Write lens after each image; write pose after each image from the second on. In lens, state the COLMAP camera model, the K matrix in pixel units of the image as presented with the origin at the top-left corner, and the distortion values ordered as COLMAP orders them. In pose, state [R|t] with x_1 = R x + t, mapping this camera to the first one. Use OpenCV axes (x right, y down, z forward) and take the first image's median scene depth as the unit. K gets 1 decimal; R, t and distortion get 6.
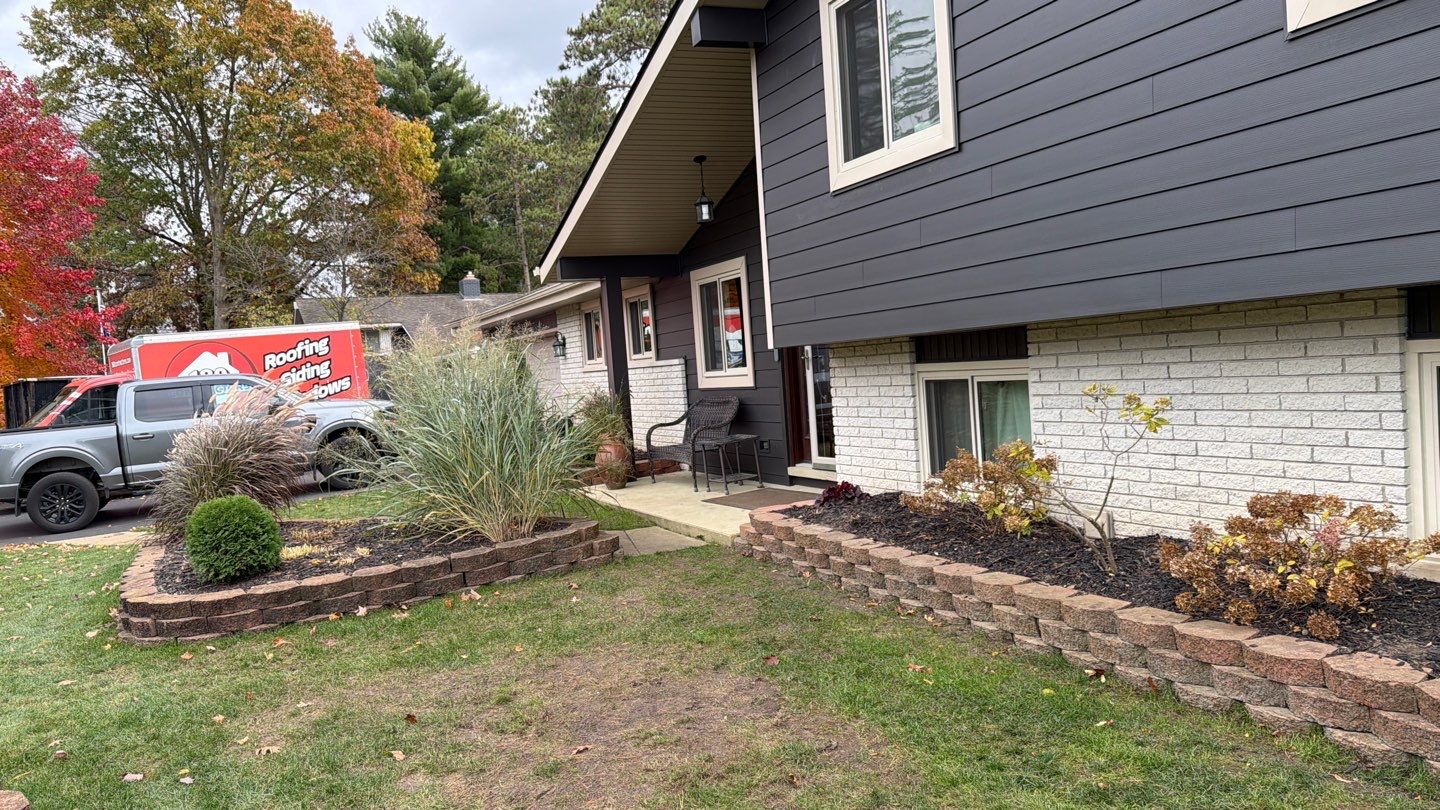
lens RADIAL K [[1011.0, 0, 714.7], [0, 1011.0, 406.1], [0, 0, 1]] dist [0.159353, -0.243252]
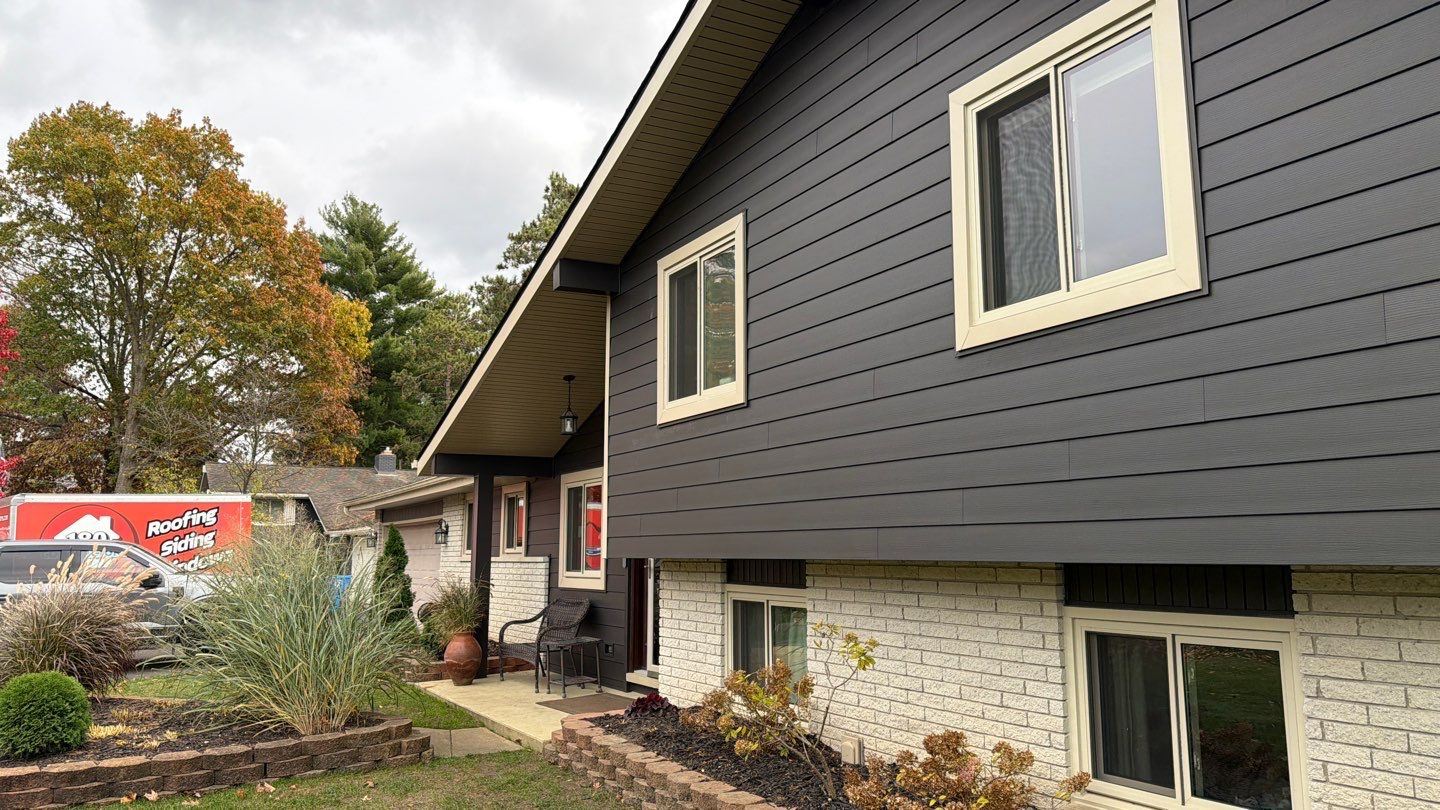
lens RADIAL K [[1005.4, 0, 714.7], [0, 1005.4, 405.1], [0, 0, 1]] dist [0.102983, -0.152386]
pose [[0.994704, 0.081798, 0.062239, 0.075233], [-0.068624, 0.979319, -0.190330, -0.017005], [-0.076520, 0.185051, 0.979745, -0.070061]]
